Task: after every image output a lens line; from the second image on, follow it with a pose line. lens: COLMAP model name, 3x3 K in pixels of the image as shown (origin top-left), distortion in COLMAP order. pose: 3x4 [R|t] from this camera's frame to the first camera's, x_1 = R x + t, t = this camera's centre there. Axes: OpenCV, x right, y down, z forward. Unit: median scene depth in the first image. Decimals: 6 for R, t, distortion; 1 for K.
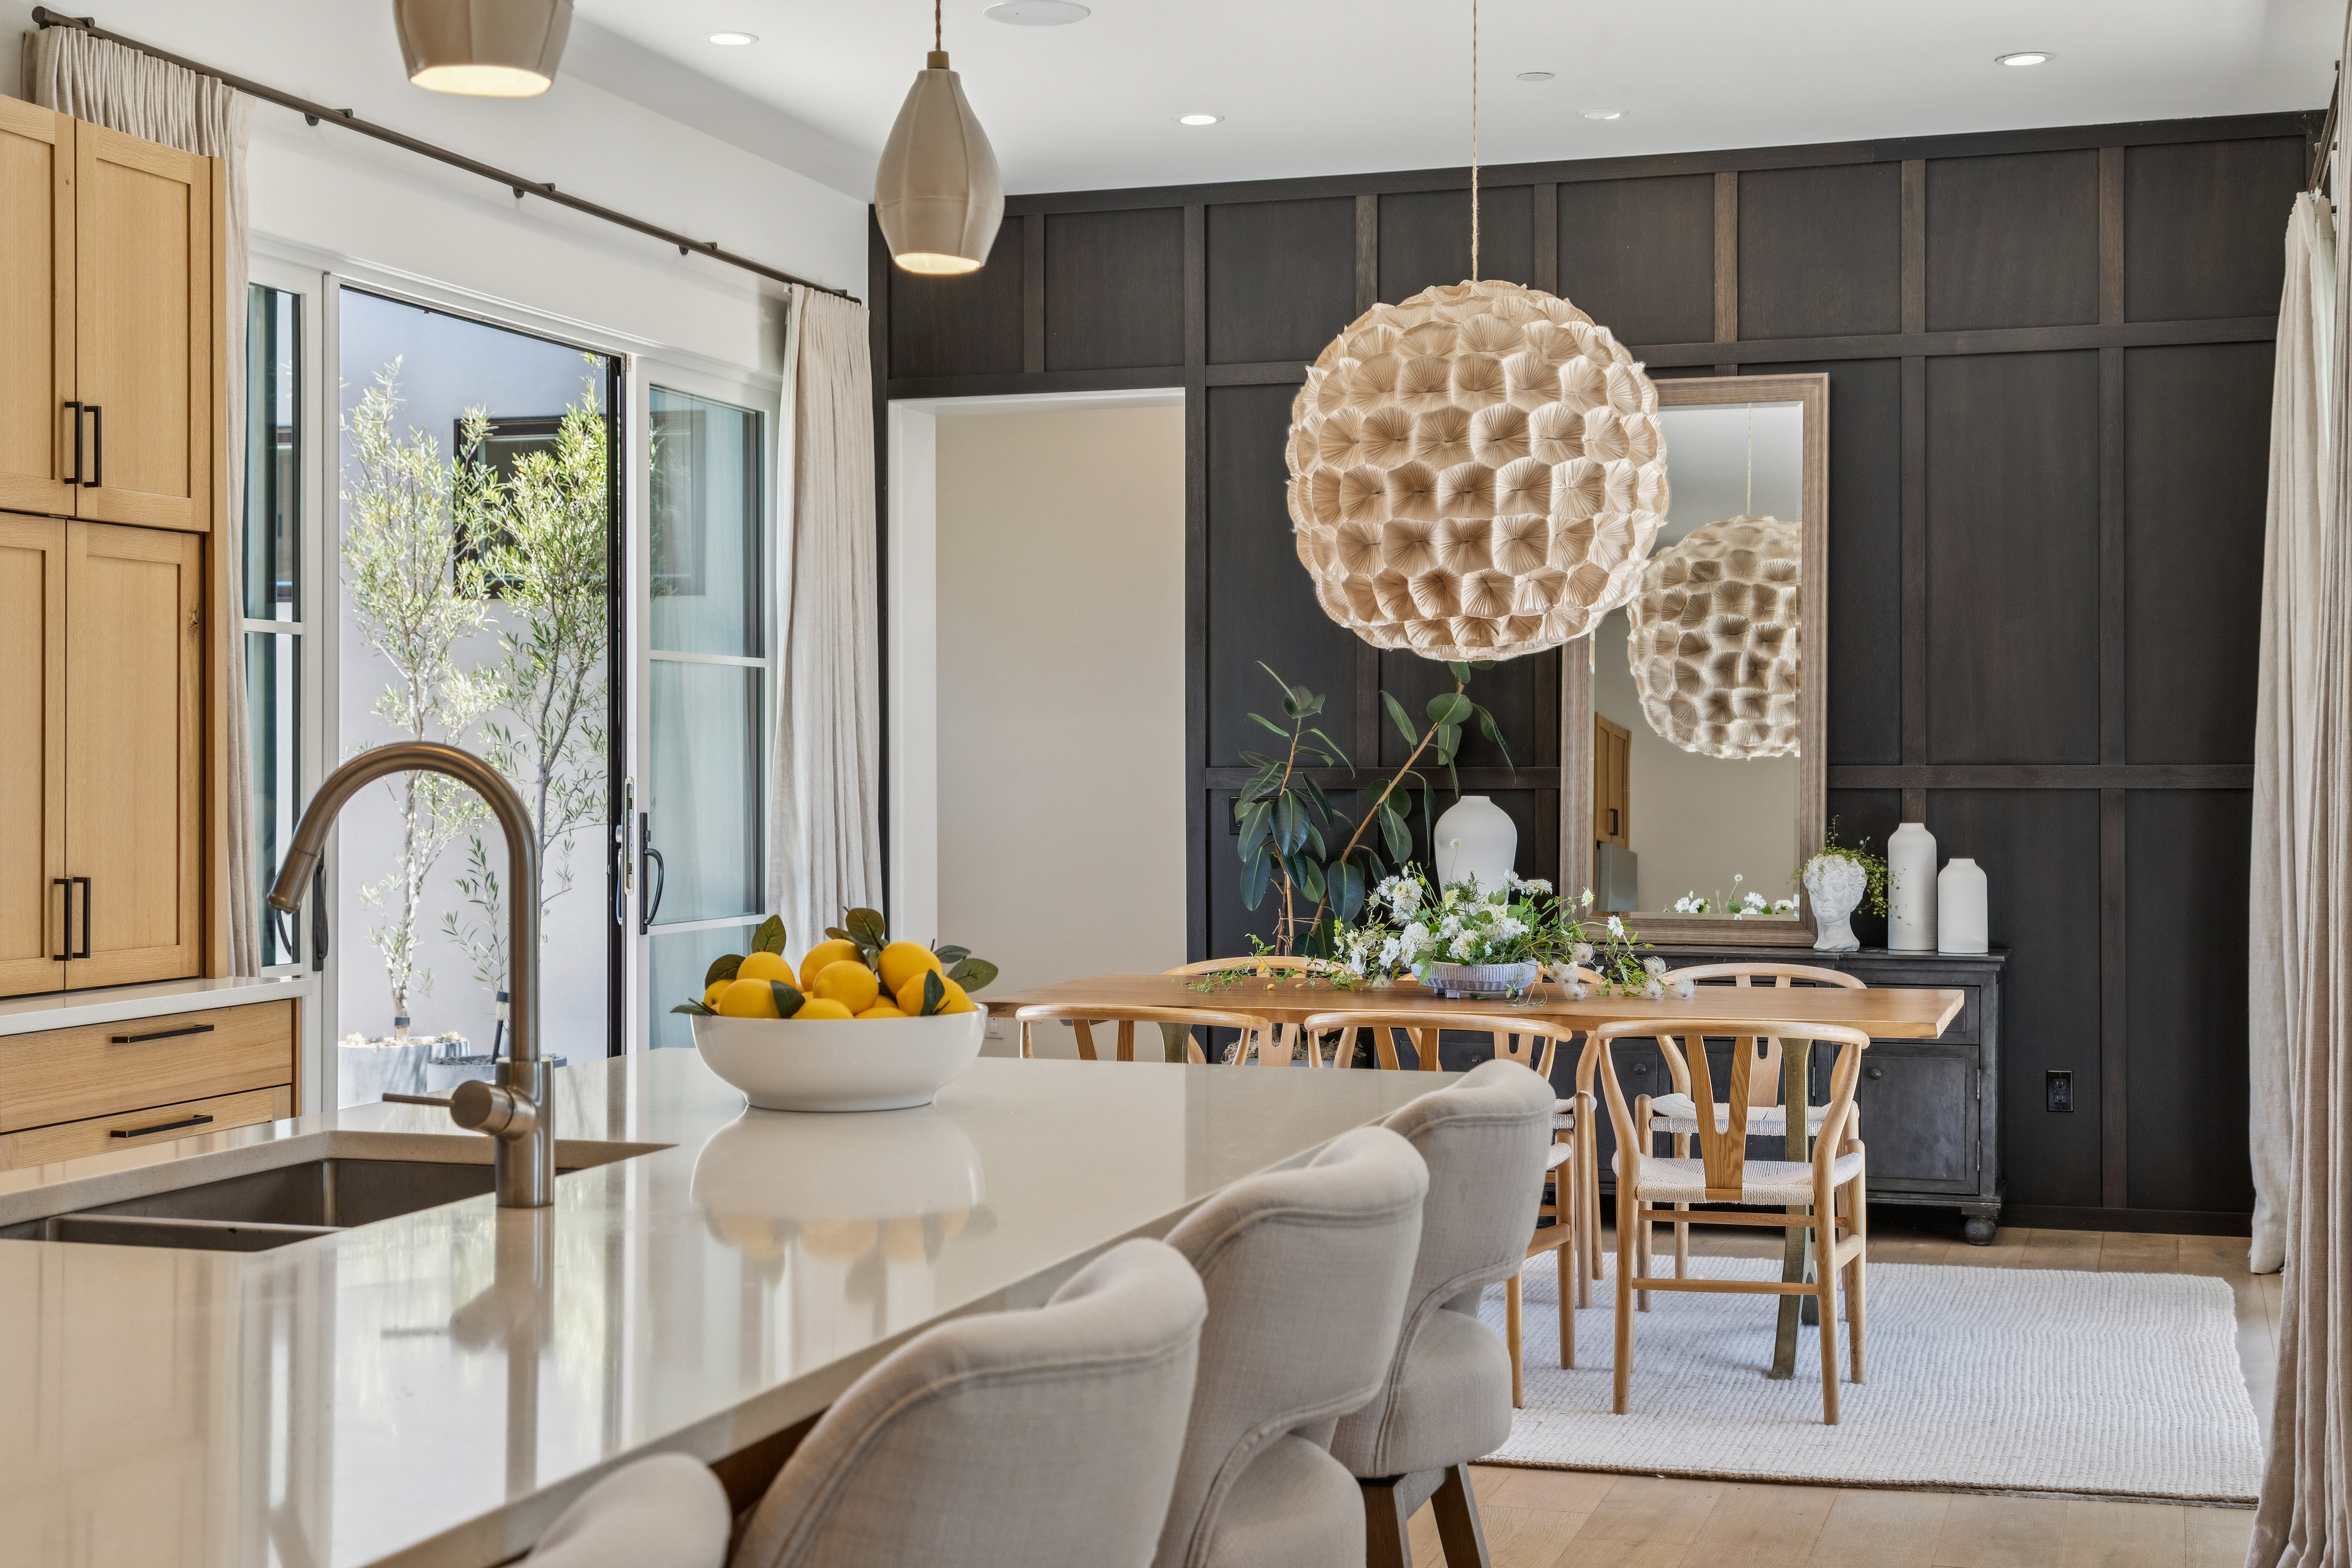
lens RADIAL K [[3152.5, 0, 1183.4], [0, 3152.5, 764.8], [0, 0, 1]] dist [0.016886, 0.000000]
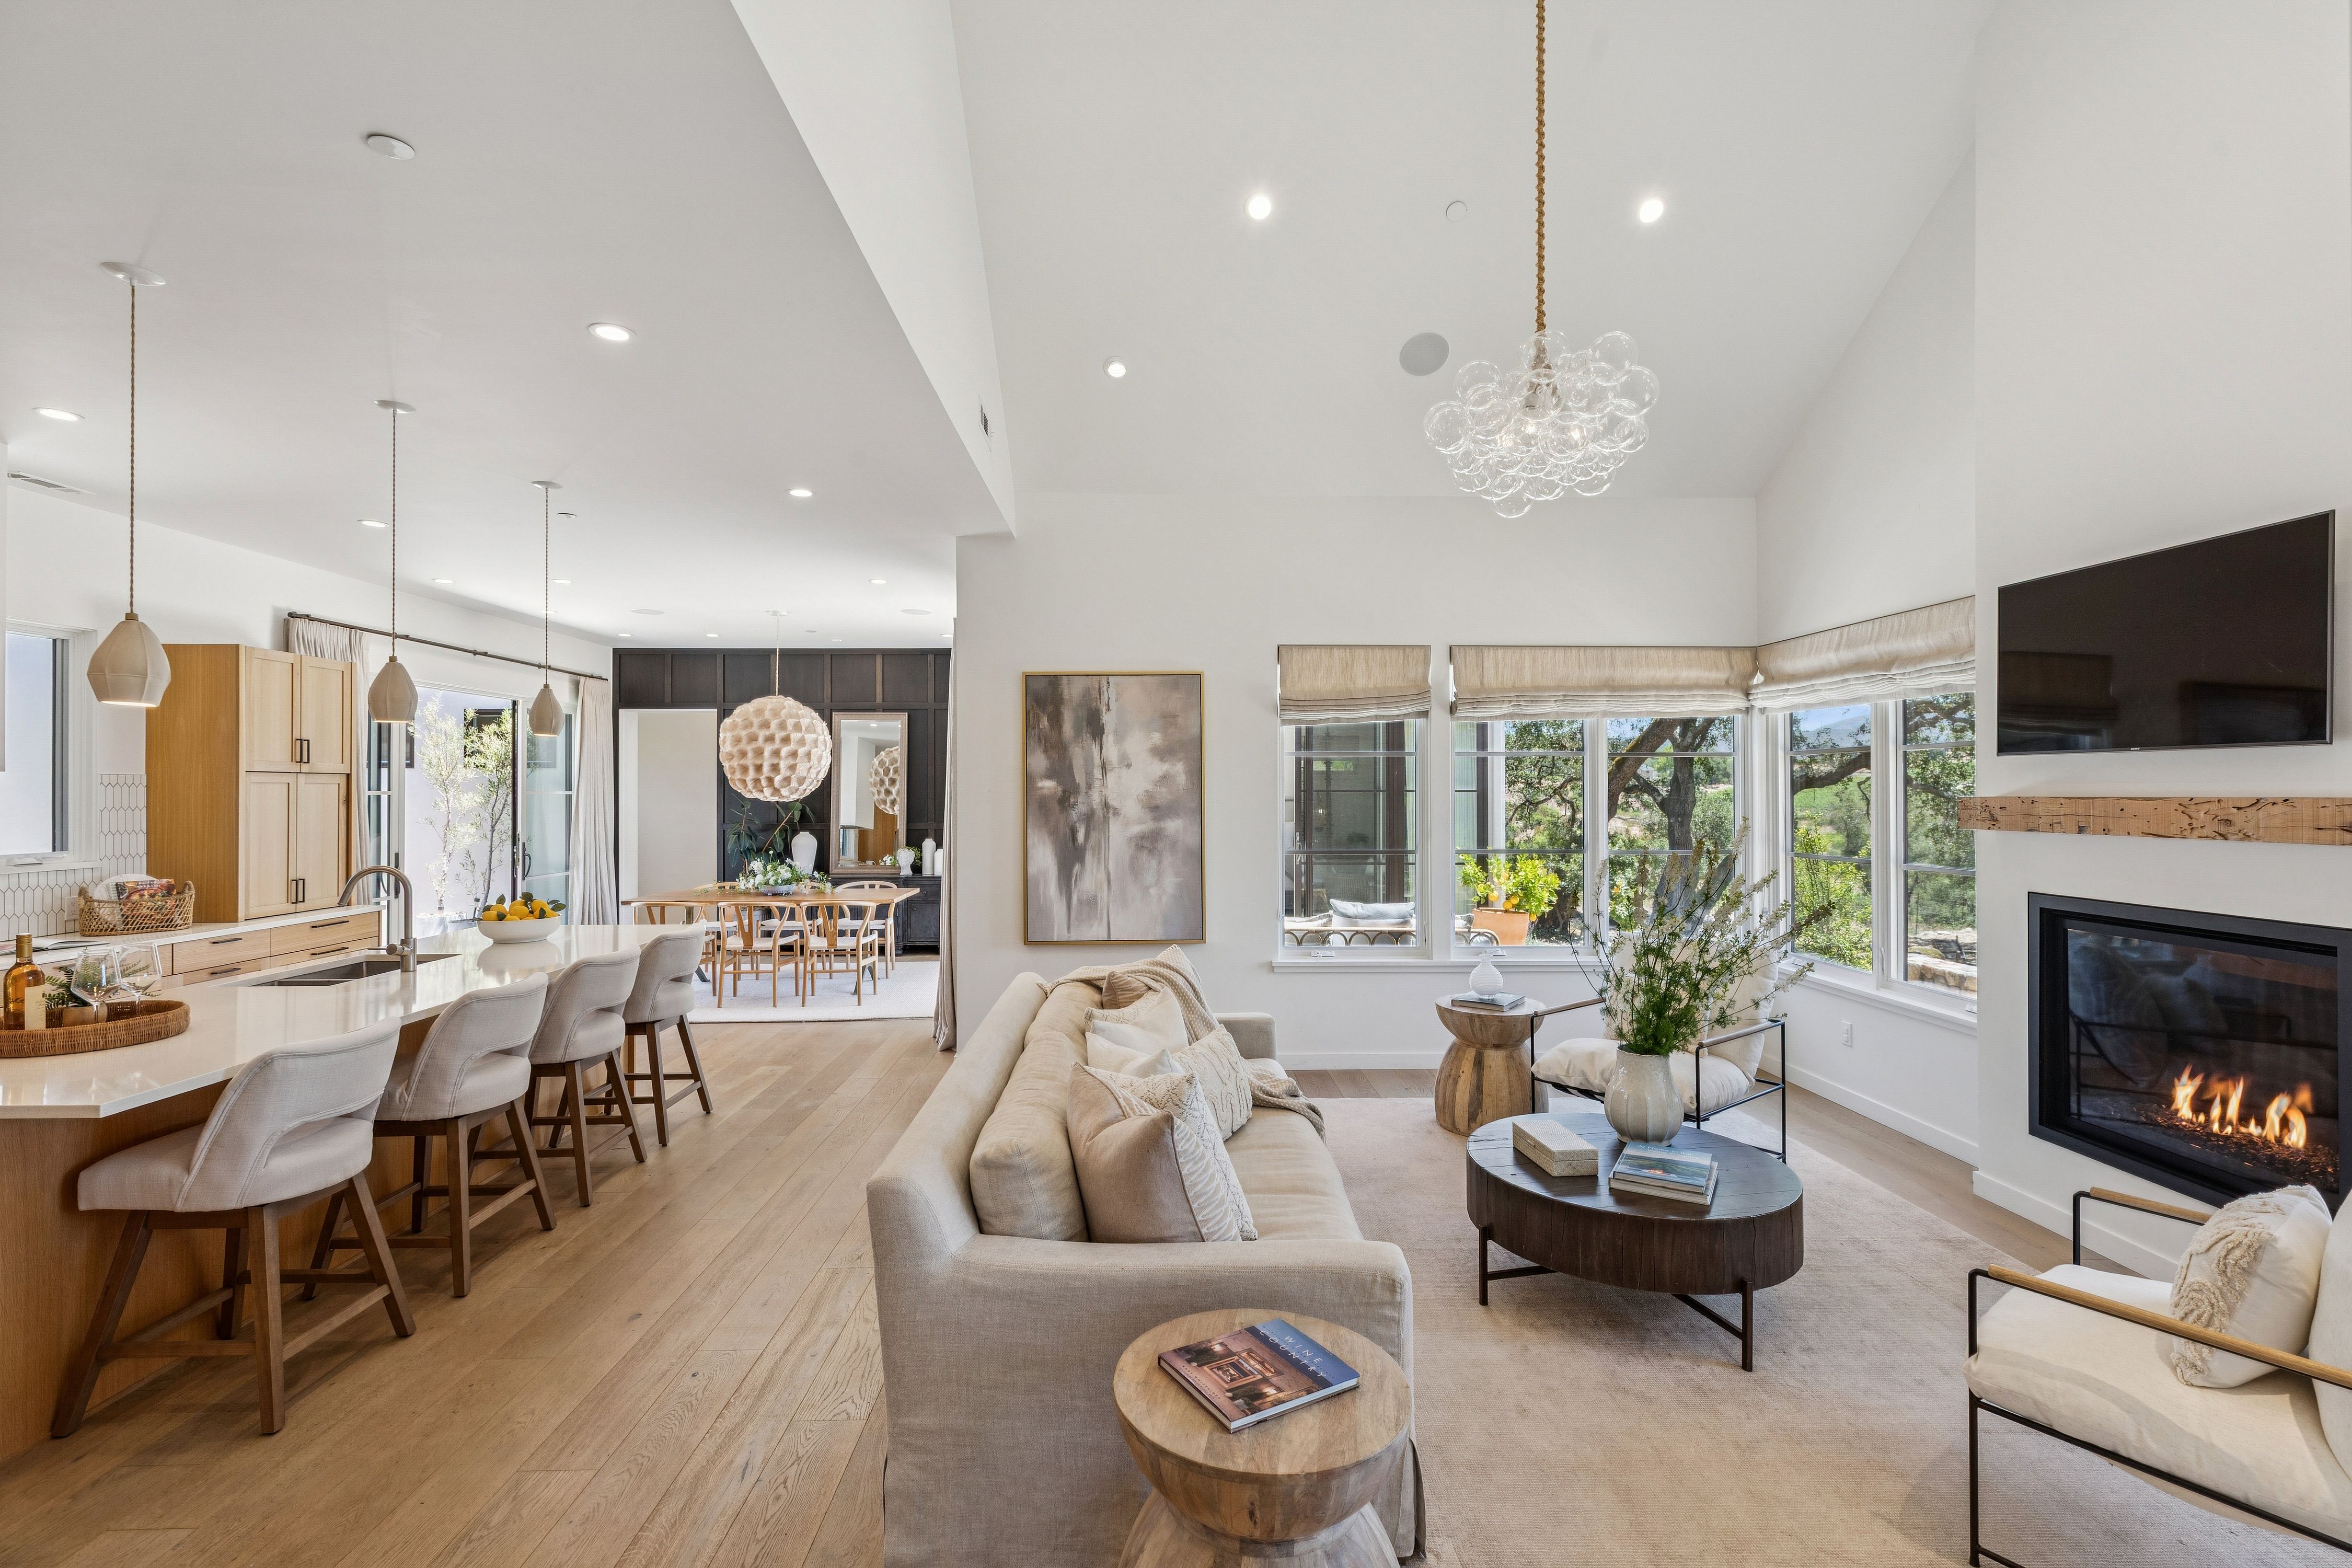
lens RADIAL K [[1050.6, 0, 1169.1], [0, 1050.6, 784.3], [0, 0, 1]] dist [0.005480, -0.000063]
pose [[0.944283, 0.001668, 0.329131, 0.106801], [0.001473, 0.999956, -0.009292, -0.036573], [-0.329132, 0.009259, 0.944238, -0.255003]]
